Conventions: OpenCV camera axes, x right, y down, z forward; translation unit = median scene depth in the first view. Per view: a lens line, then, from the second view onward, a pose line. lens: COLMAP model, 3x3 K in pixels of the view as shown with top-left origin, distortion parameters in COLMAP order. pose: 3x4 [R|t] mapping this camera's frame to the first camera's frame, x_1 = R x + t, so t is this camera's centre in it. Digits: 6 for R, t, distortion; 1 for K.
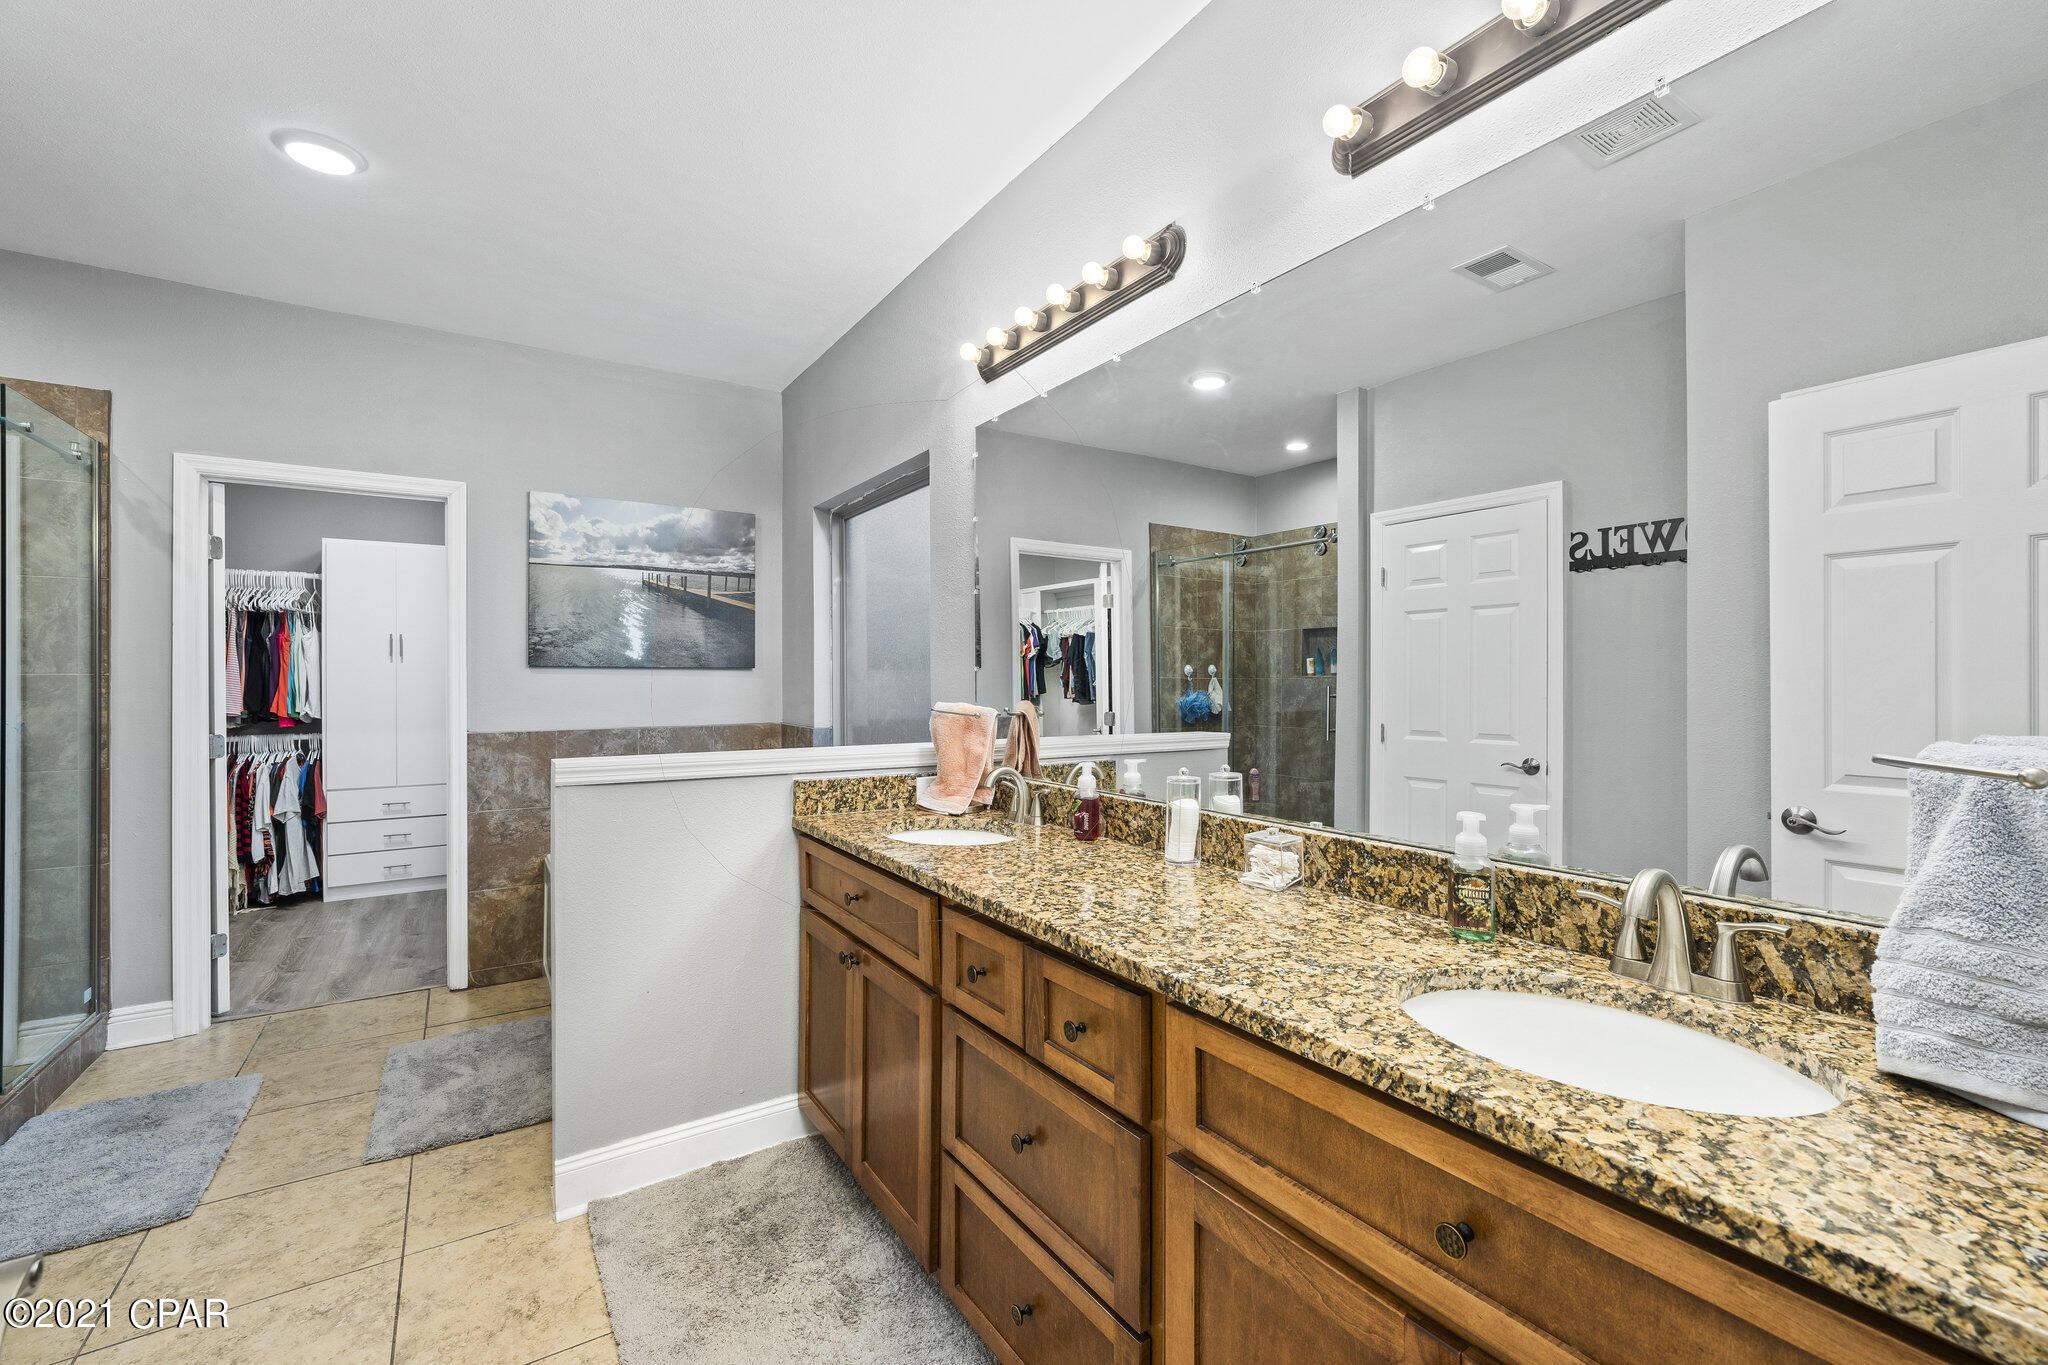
lens RADIAL K [[843.8, 0, 1024.0], [0, 843.8, 682.5], [0, 0, 1]] dist [-0.002372, -0.000075]
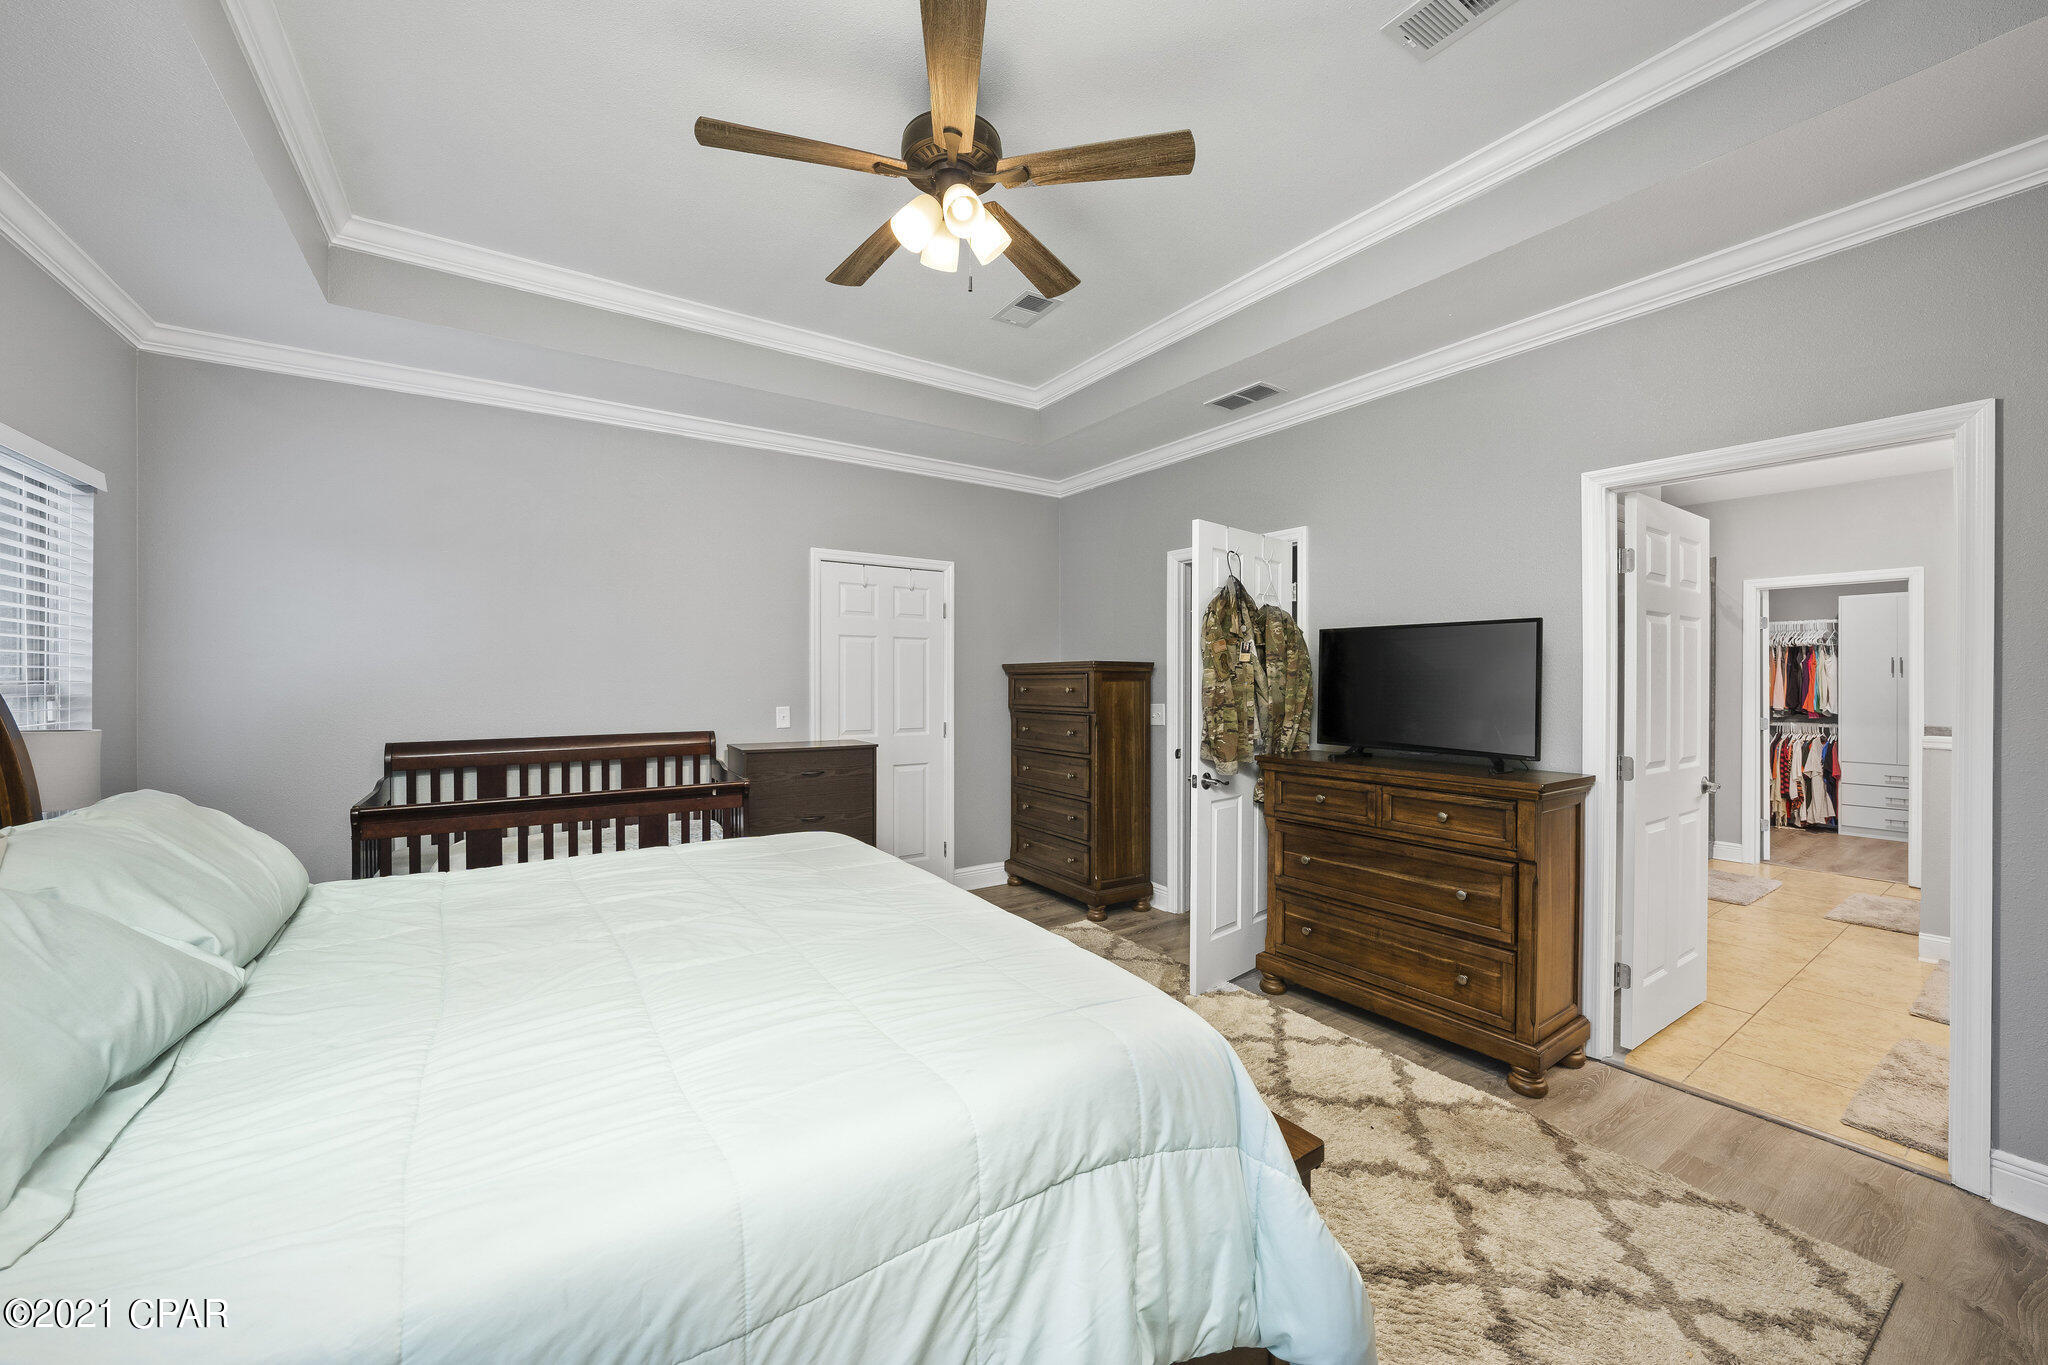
lens RADIAL K [[758.3, 0, 1018.8], [0, 758.3, 678.3], [0, 0, 1]] dist [-0.008482, 0.000065]
pose [[0.007902, 0.000994, -0.999968, 0.534434], [-0.003130, 0.999995, 0.000969, -0.019544], [0.999964, 0.003123, 0.007905, -0.514974]]
